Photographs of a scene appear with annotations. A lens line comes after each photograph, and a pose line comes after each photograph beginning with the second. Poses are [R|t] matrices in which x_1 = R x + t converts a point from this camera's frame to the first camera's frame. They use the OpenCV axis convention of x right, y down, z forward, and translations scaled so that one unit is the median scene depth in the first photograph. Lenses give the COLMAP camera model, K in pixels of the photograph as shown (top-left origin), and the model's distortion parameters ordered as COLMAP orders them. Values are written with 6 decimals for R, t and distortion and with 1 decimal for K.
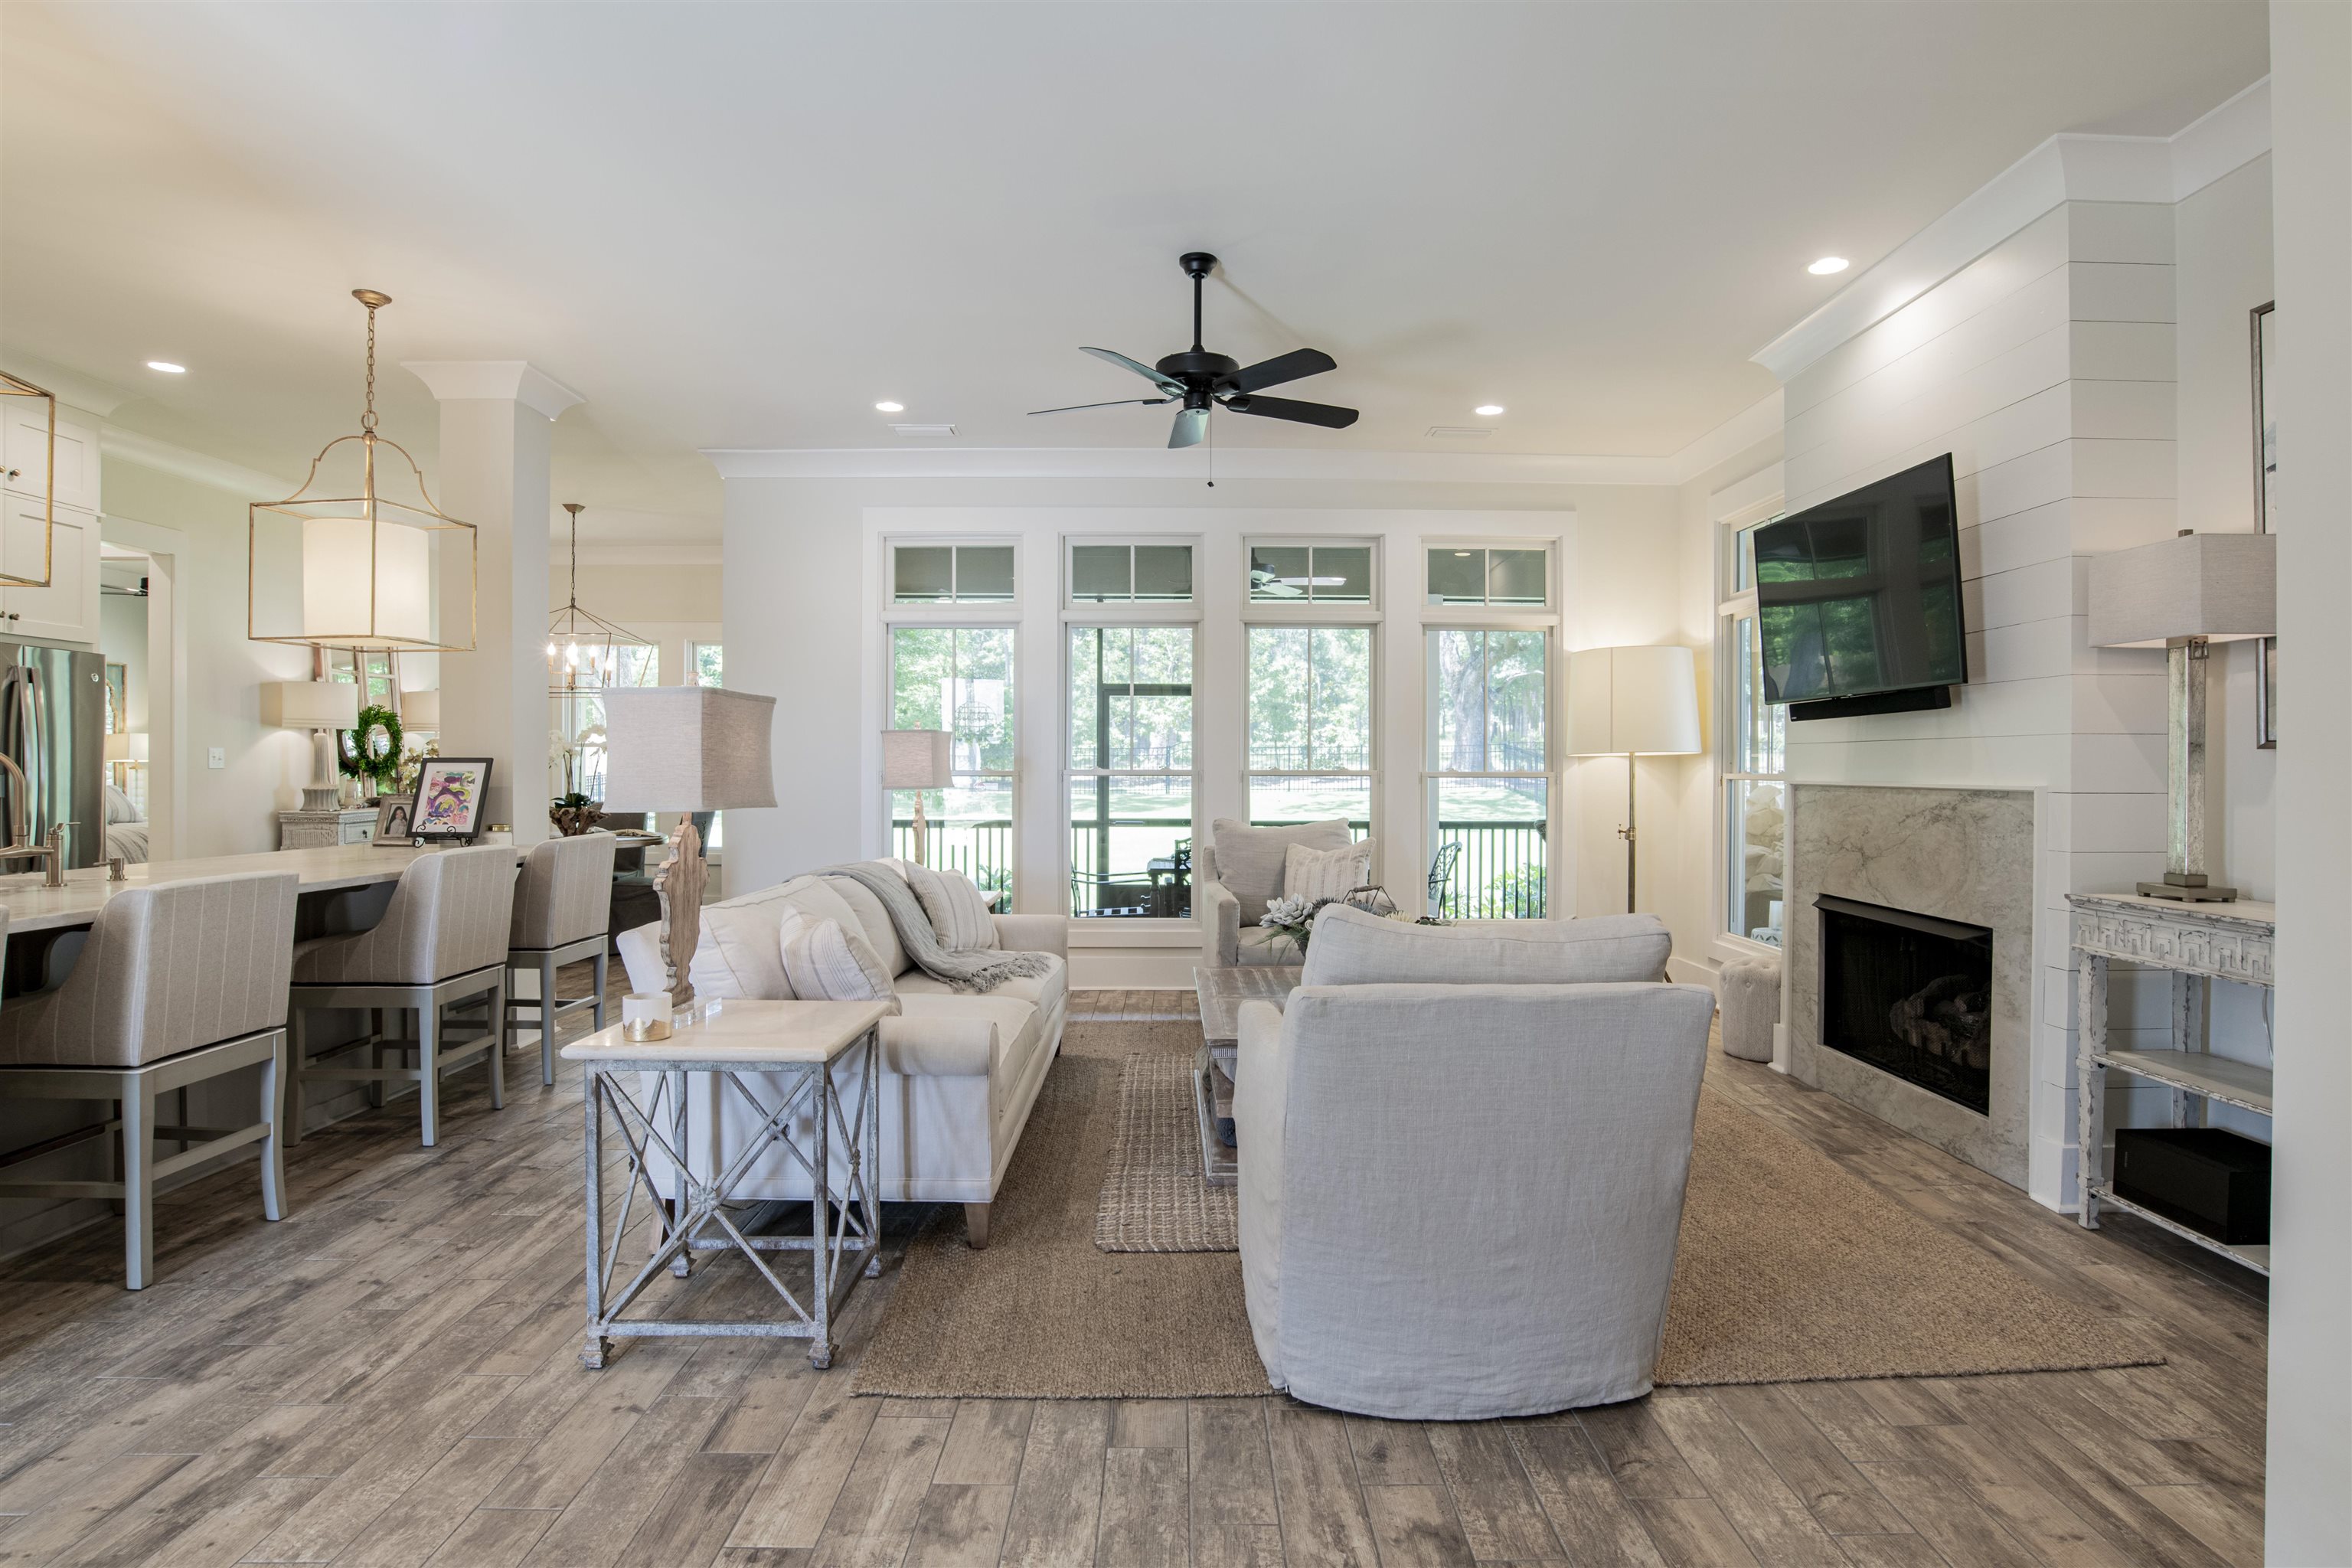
lens RADIAL K [[1234.1, 0, 1204.0], [0, 1234.1, 773.8], [0, 0, 1]] dist [-0.039001, 0.010536]
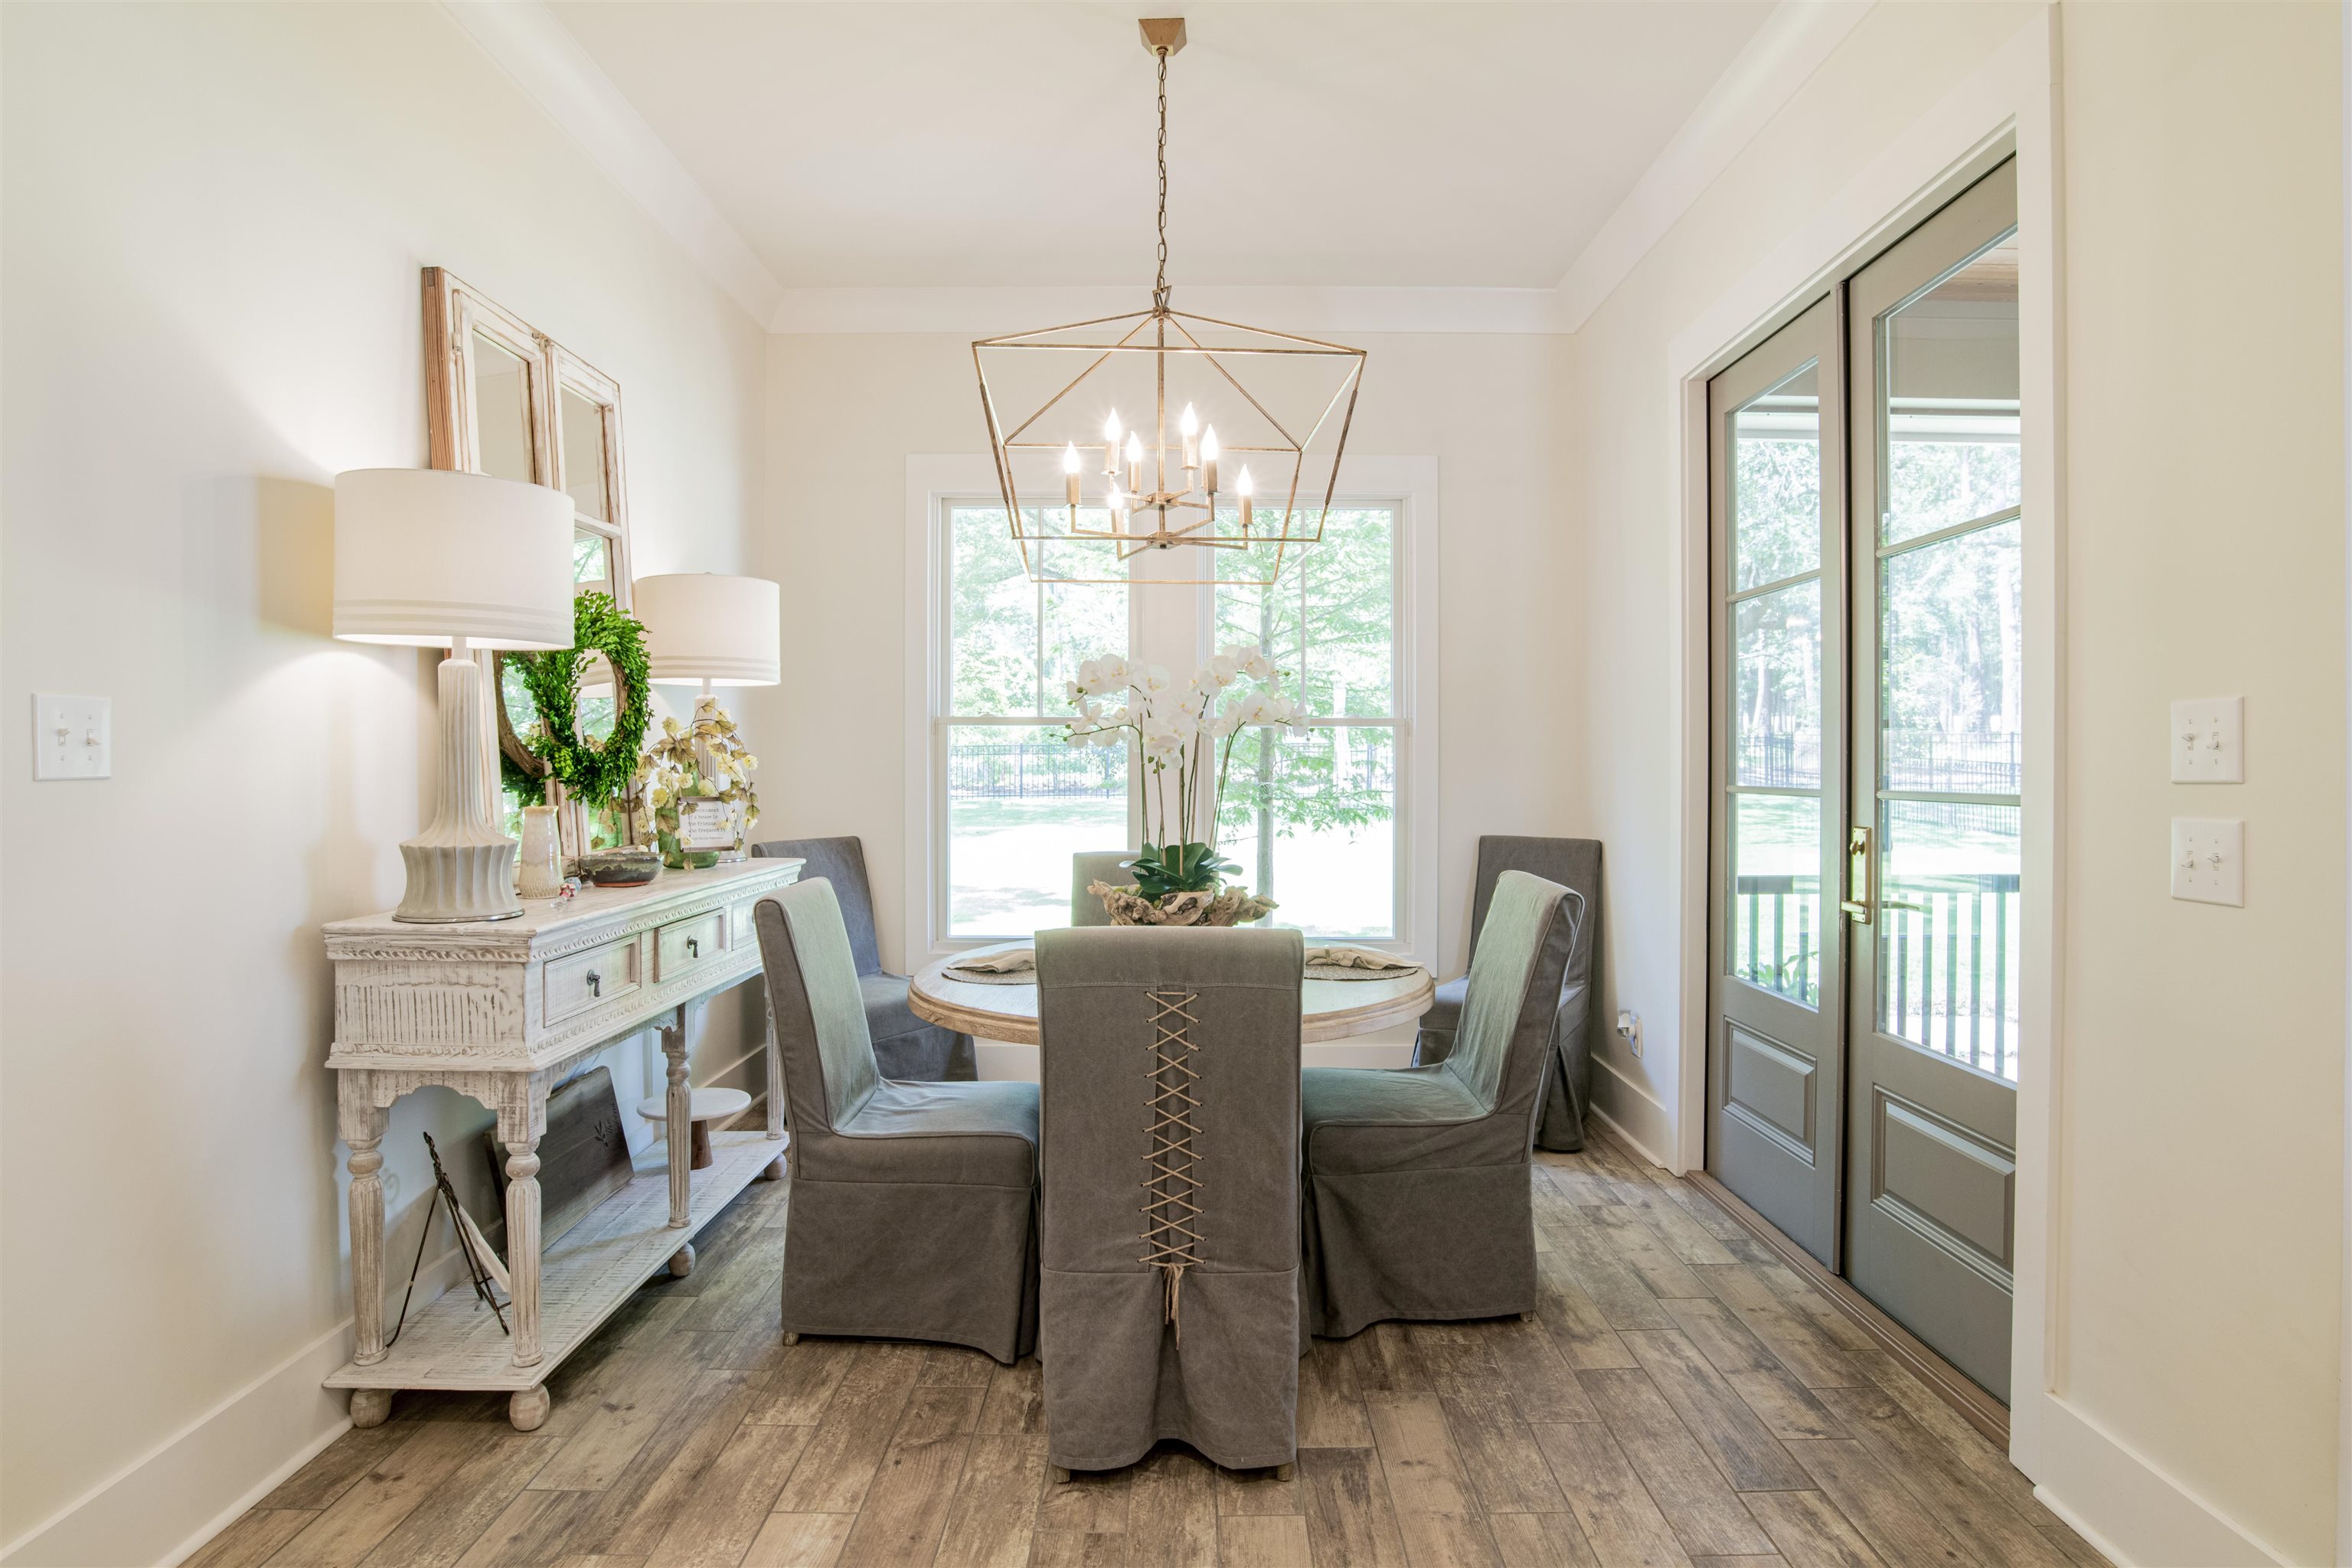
lens RADIAL K [[1210.7, 0, 1196.5], [0, 1210.7, 772.4], [0, 0, 1]] dist [-0.055096, 0.014572]
pose [[0.999979, -0.002616, 0.005996, -0.813867], [0.002607, 0.999995, 0.001545, -0.008227], [-0.006000, -0.001530, 0.999981, 1.046873]]
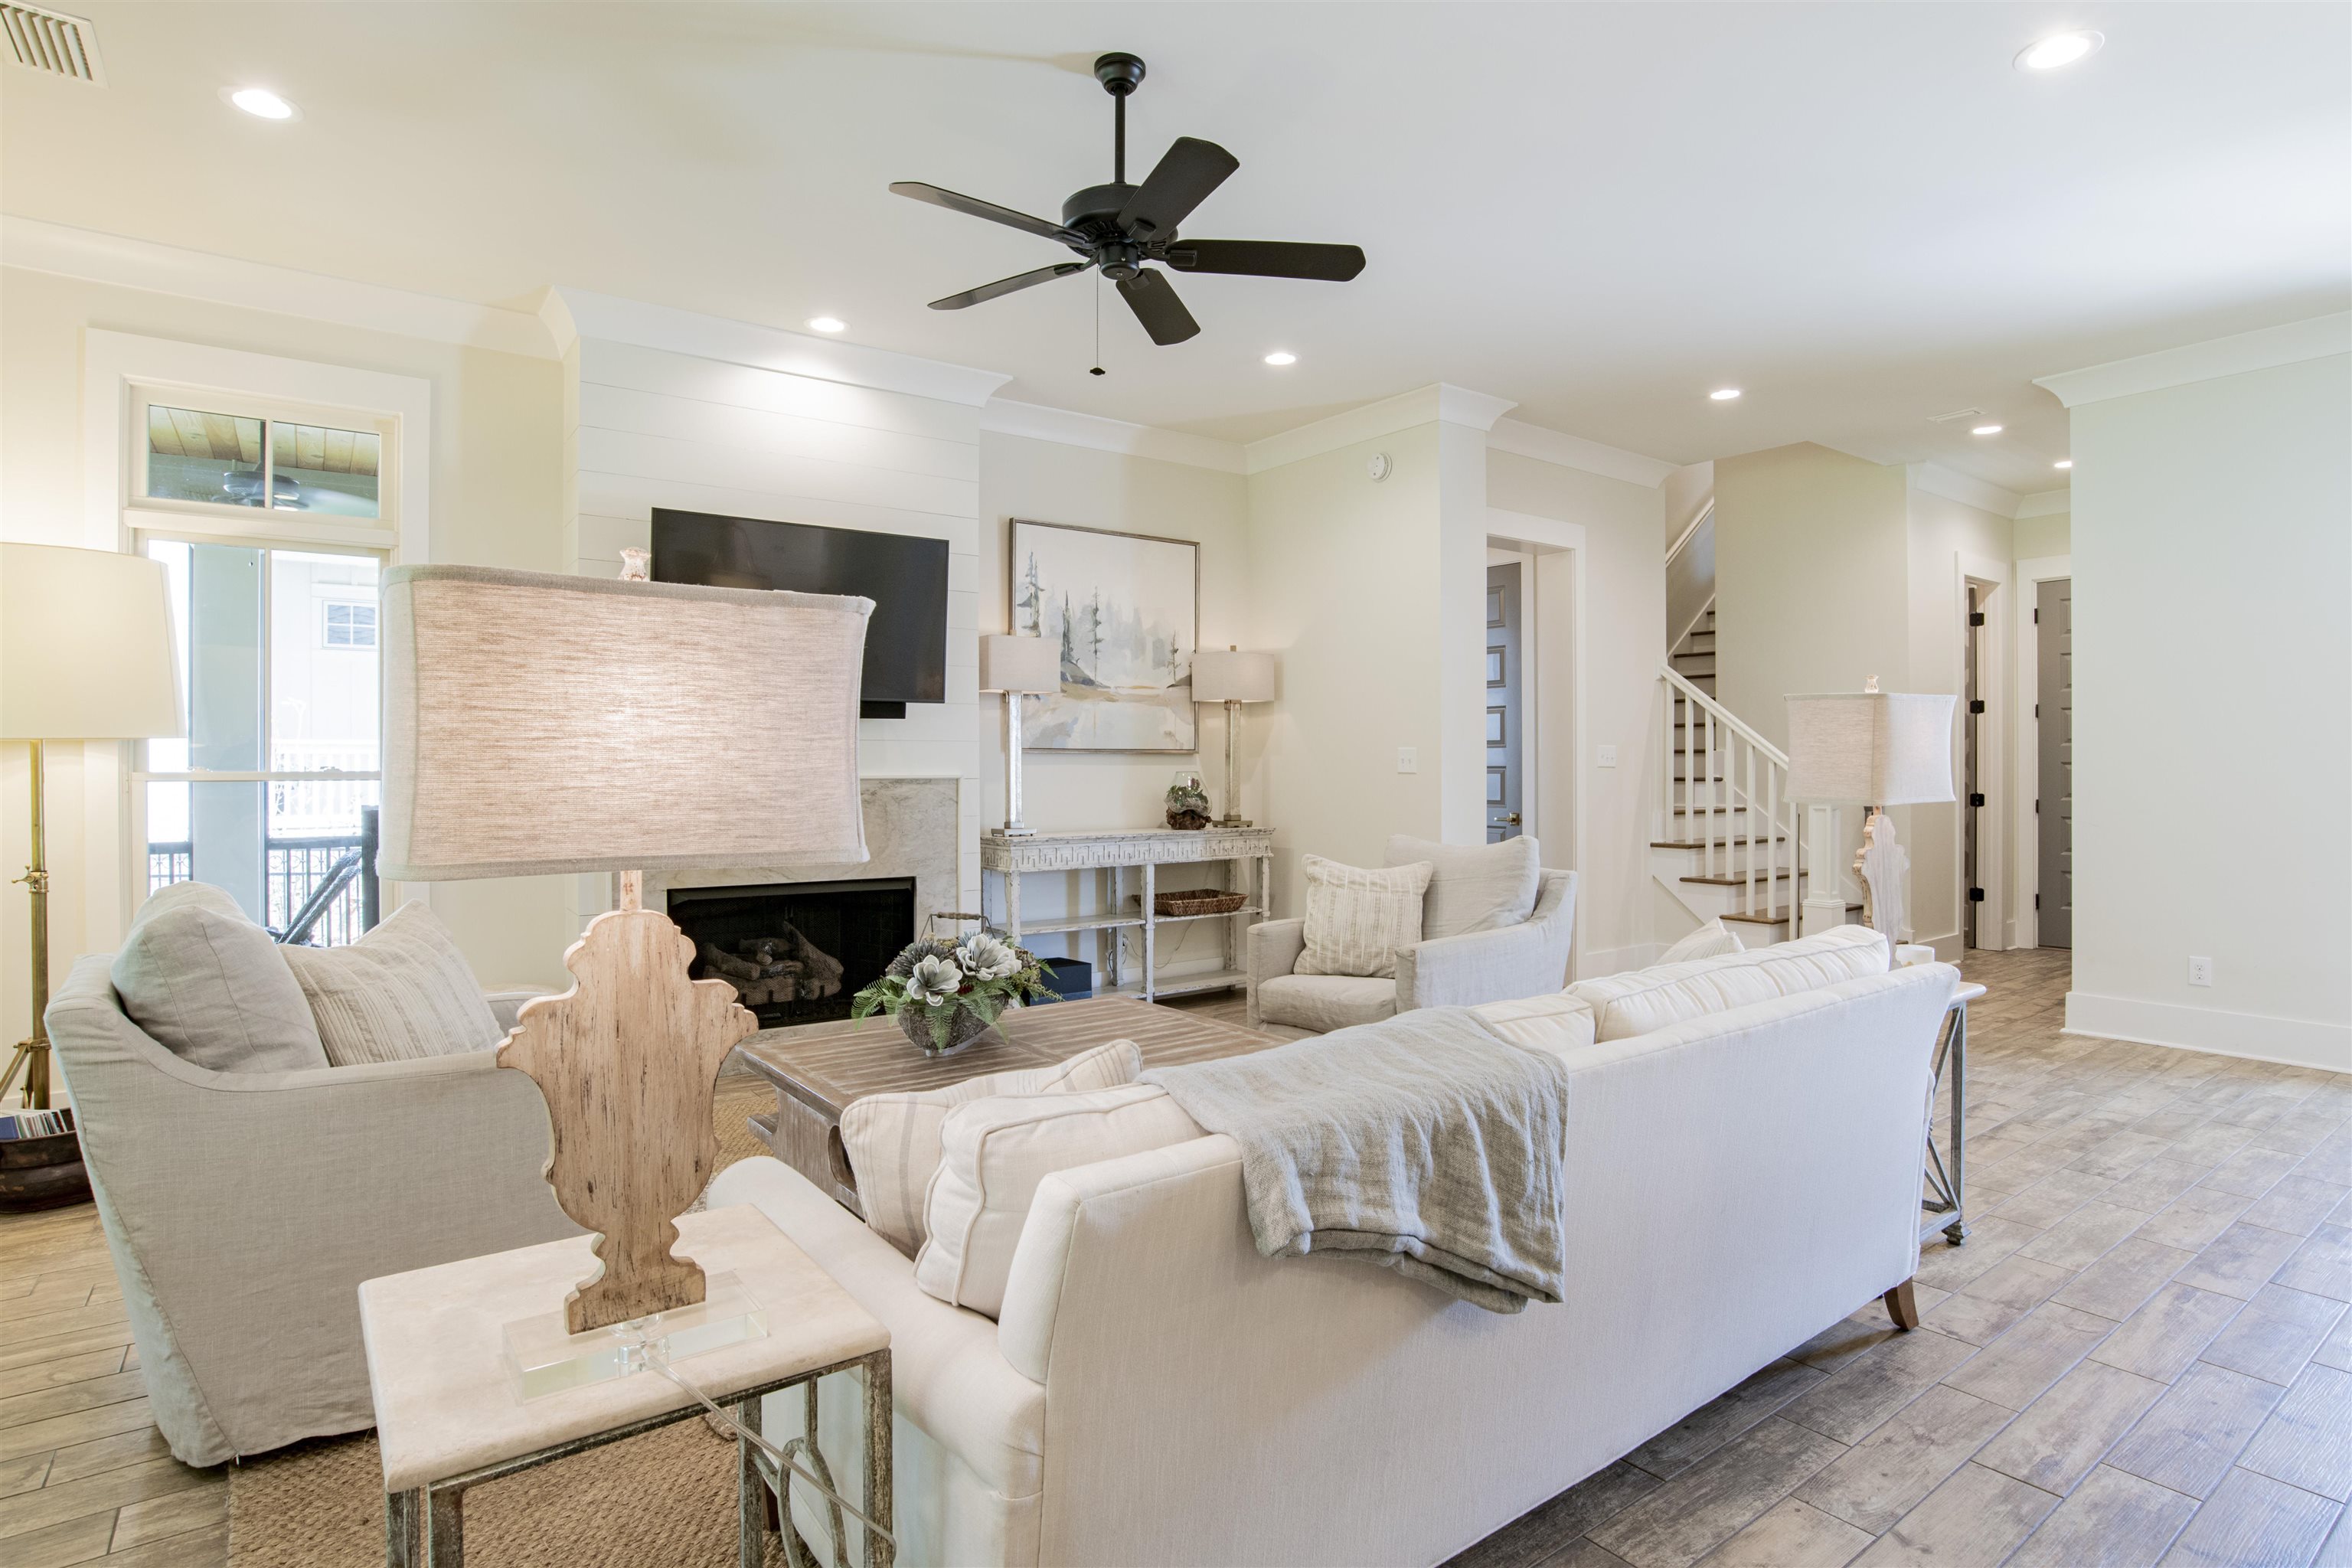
lens RADIAL K [[1210.7, 0, 1180.0], [0, 1210.7, 782.8], [0, 0, 1]] dist [-0.055096, 0.014572]
pose [[-0.574358, -0.012353, 0.818511, -0.495144], [0.005456, 0.999806, 0.018918, -0.004890], [-0.818586, 0.015331, -0.574179, 1.128851]]
